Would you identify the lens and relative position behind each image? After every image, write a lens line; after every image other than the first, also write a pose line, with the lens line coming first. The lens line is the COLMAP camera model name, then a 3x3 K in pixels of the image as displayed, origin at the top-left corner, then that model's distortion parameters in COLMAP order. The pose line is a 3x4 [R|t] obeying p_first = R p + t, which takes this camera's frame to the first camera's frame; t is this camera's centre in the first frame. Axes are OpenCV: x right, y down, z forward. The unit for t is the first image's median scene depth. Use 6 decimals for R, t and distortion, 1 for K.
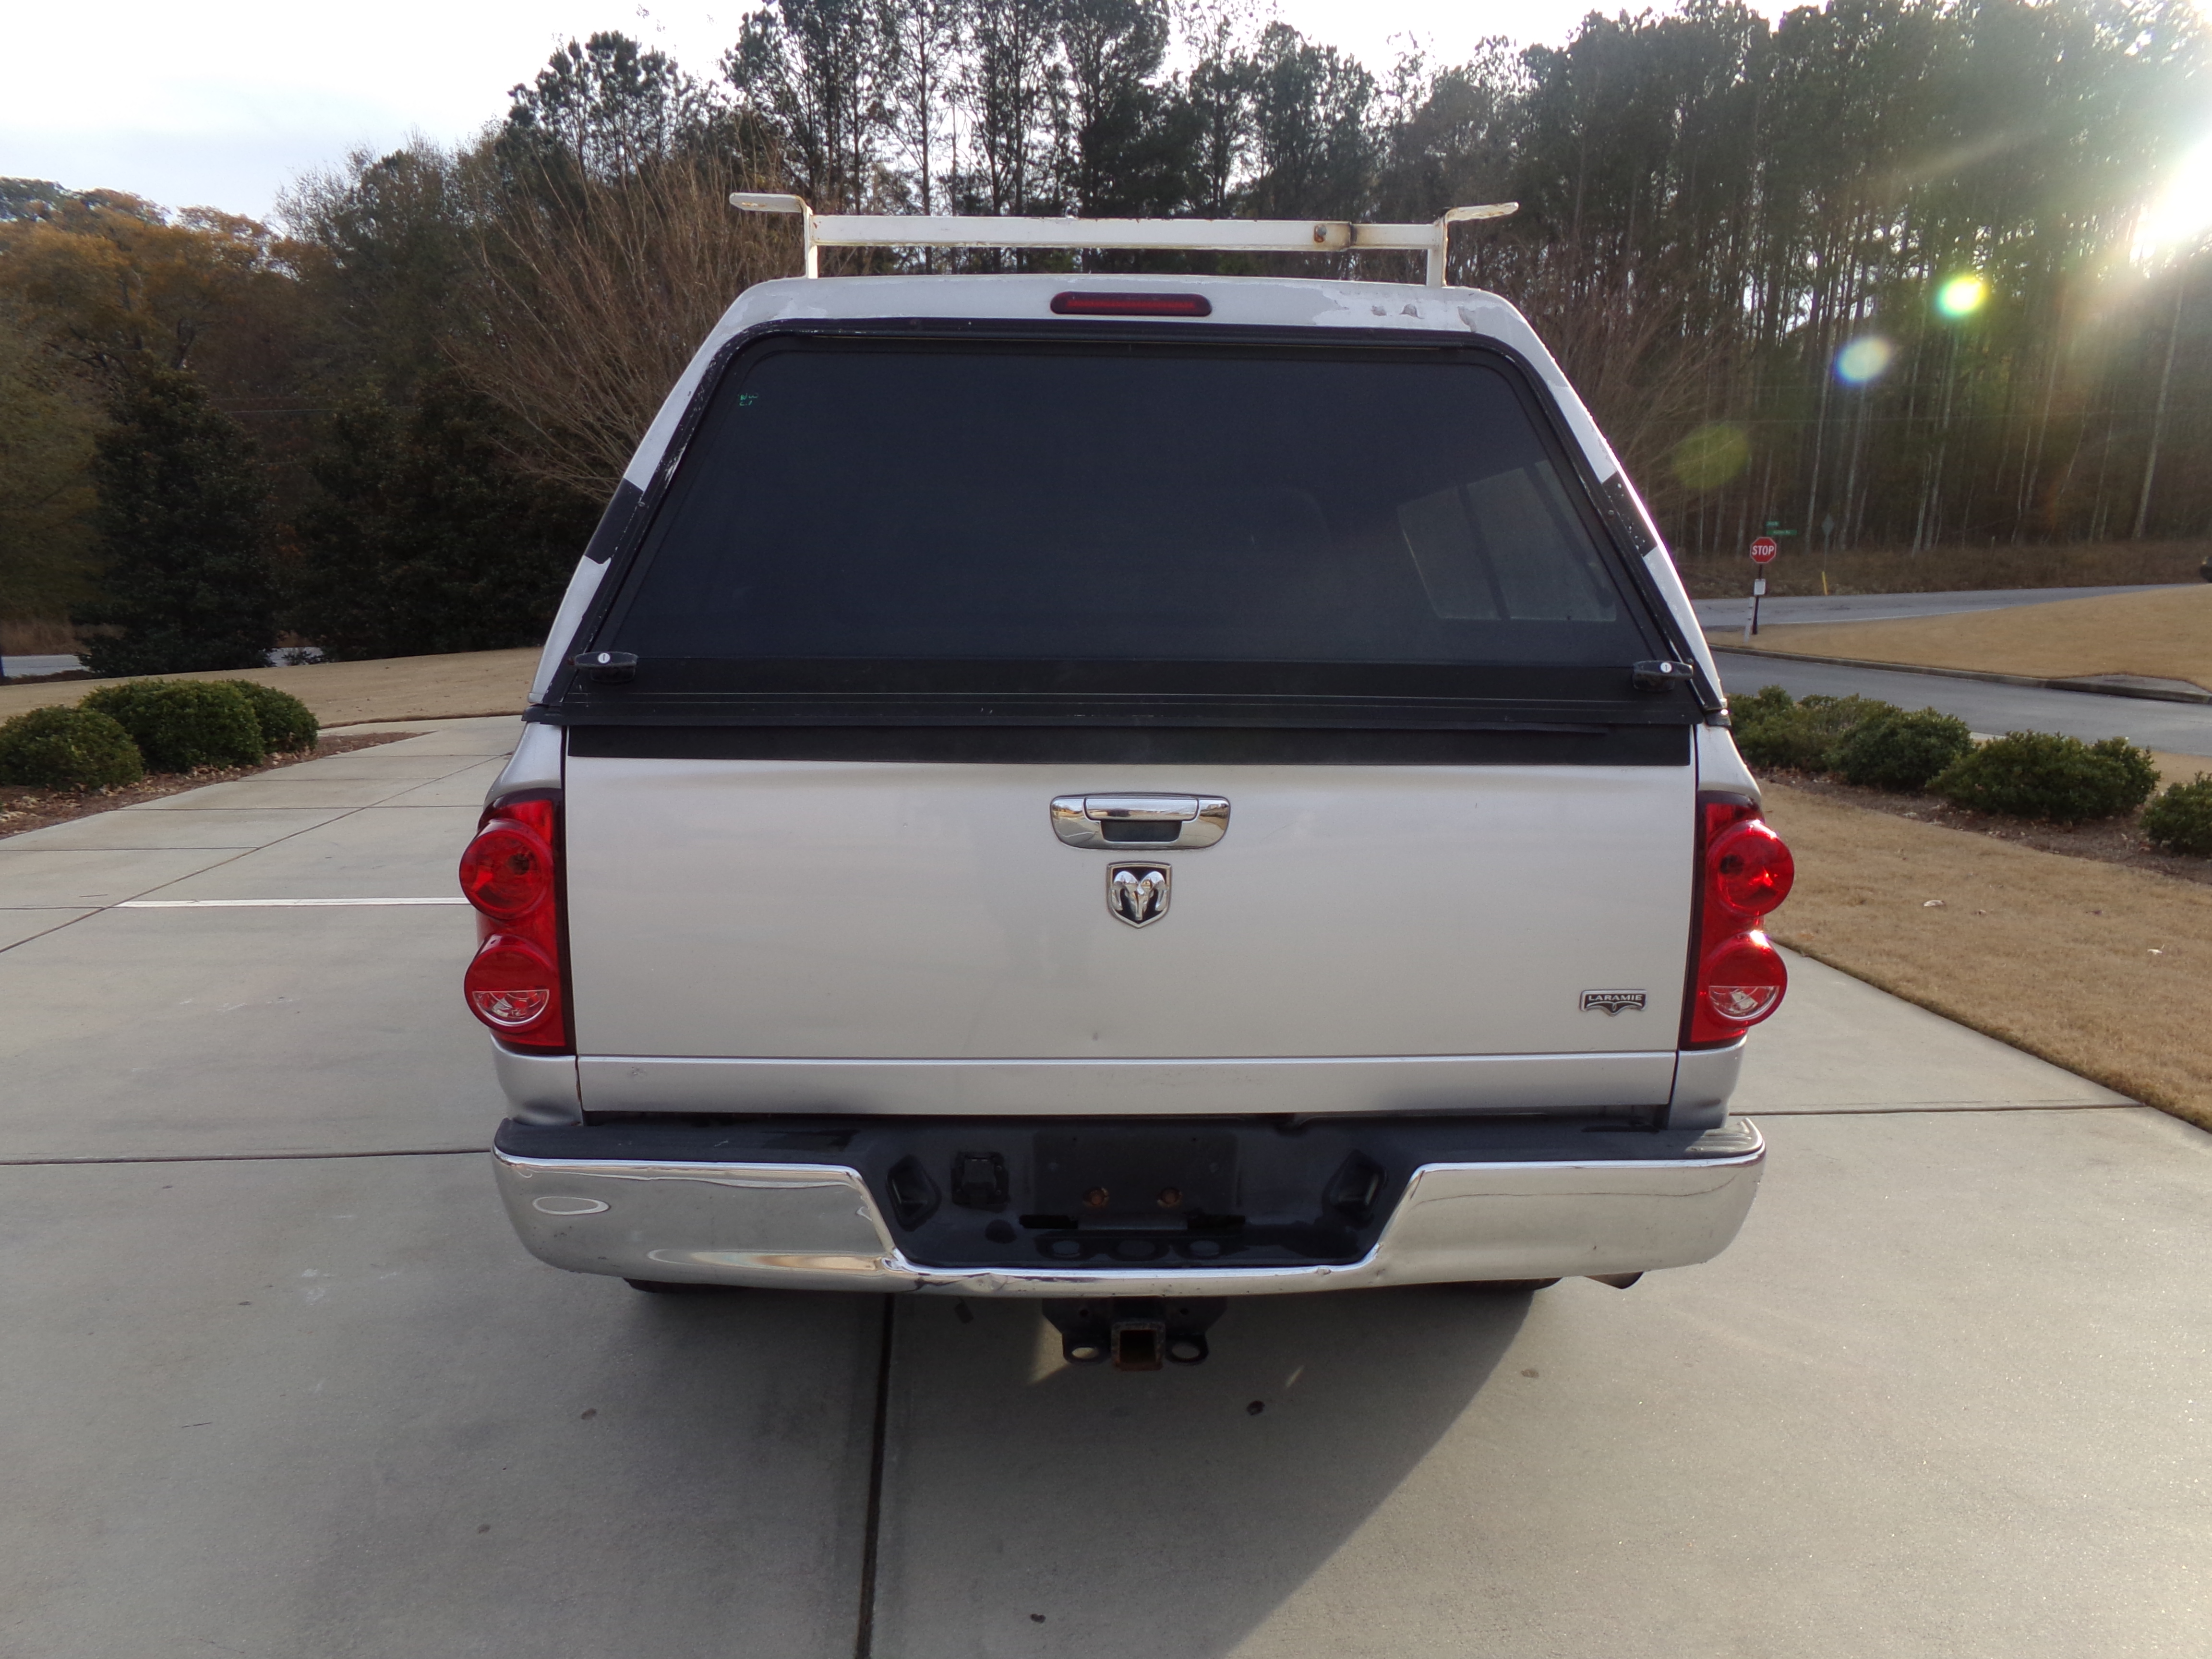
lens RADIAL K [[1541.0, 0, 1106.0], [0, 1541.0, 829.5], [0, 0, 1]] dist [0.004671, 0.025727]
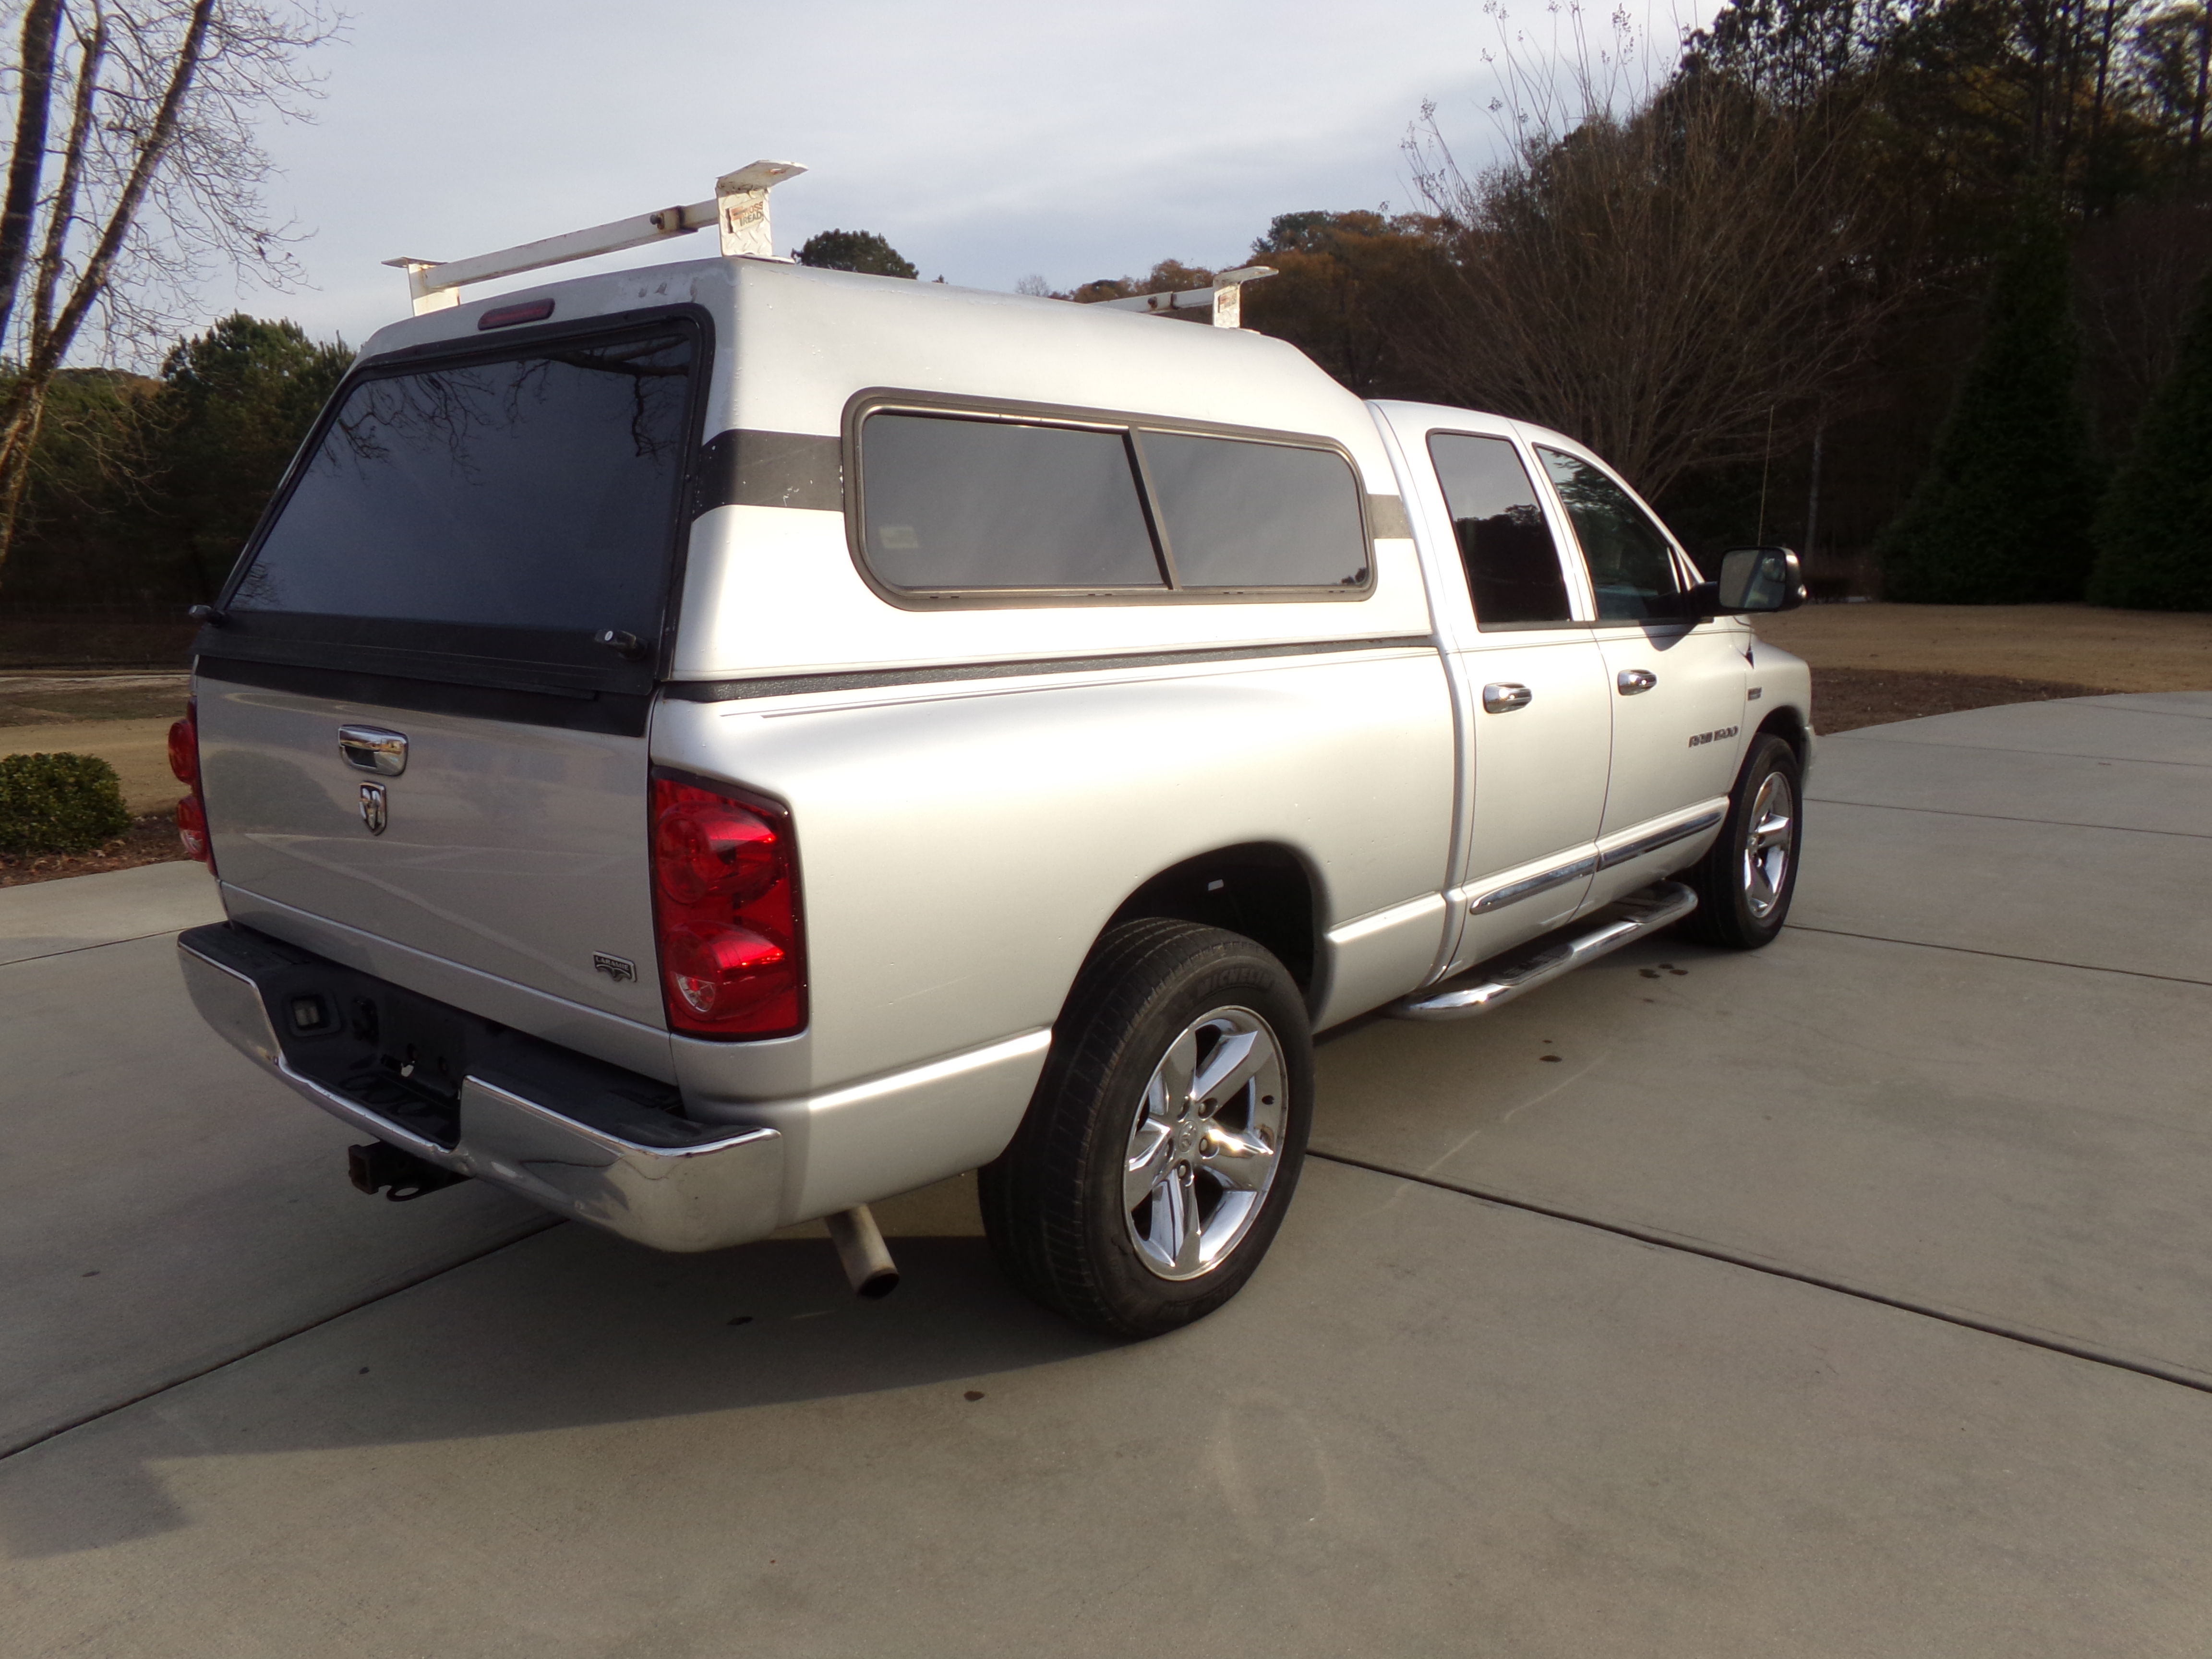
lens RADIAL K [[1557.3, 0, 1101.4], [0, 1557.3, 849.7], [0, 0, 1]] dist [-0.006994, 0.033864]
pose [[0.725873, 0.121689, -0.676979, 0.079764], [-0.097575, 0.992490, 0.073781, -0.004551], [0.680873, 0.012500, 0.732295, 0.030535]]
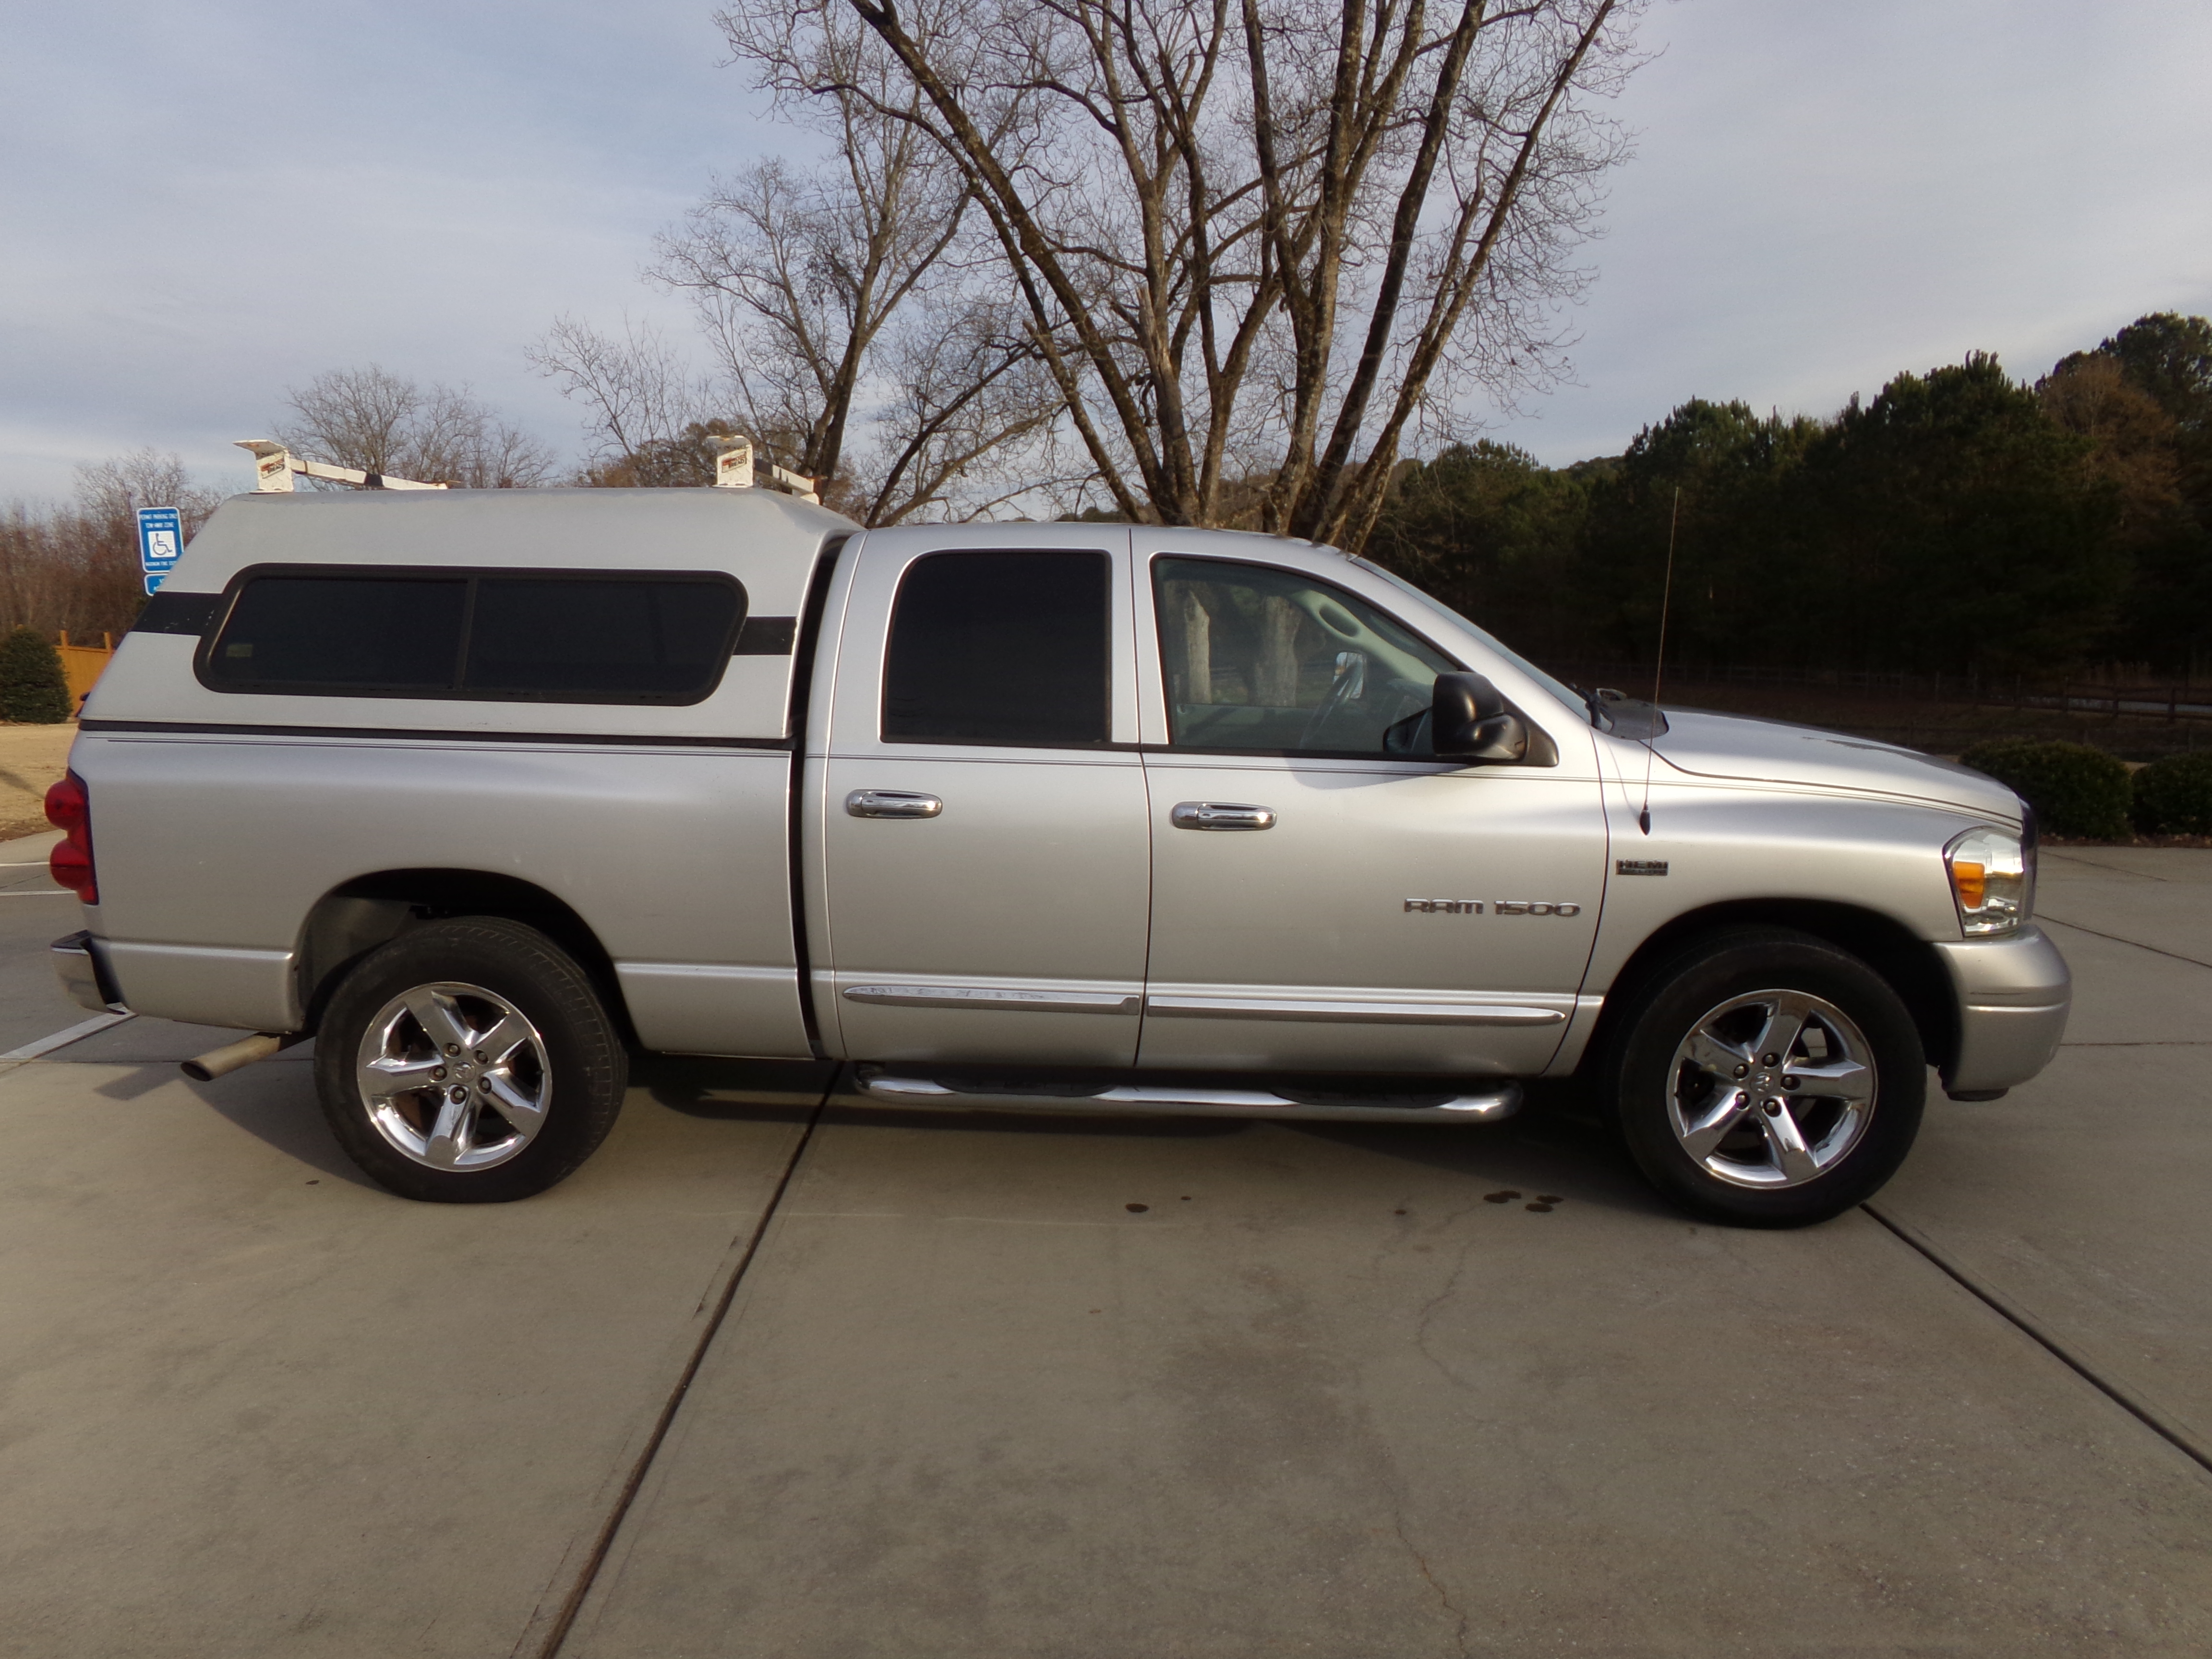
lens RADIAL K [[1614.5, 0, 1106.0], [0, 1614.5, 829.5], [0, 0, 1]] dist [-0.003326, 0.000105]
pose [[-0.124541, 0.128681, -0.983835, 0.145050], [-0.163627, 0.975315, 0.148280, -0.029787], [0.978629, 0.179449, -0.100411, 0.163696]]
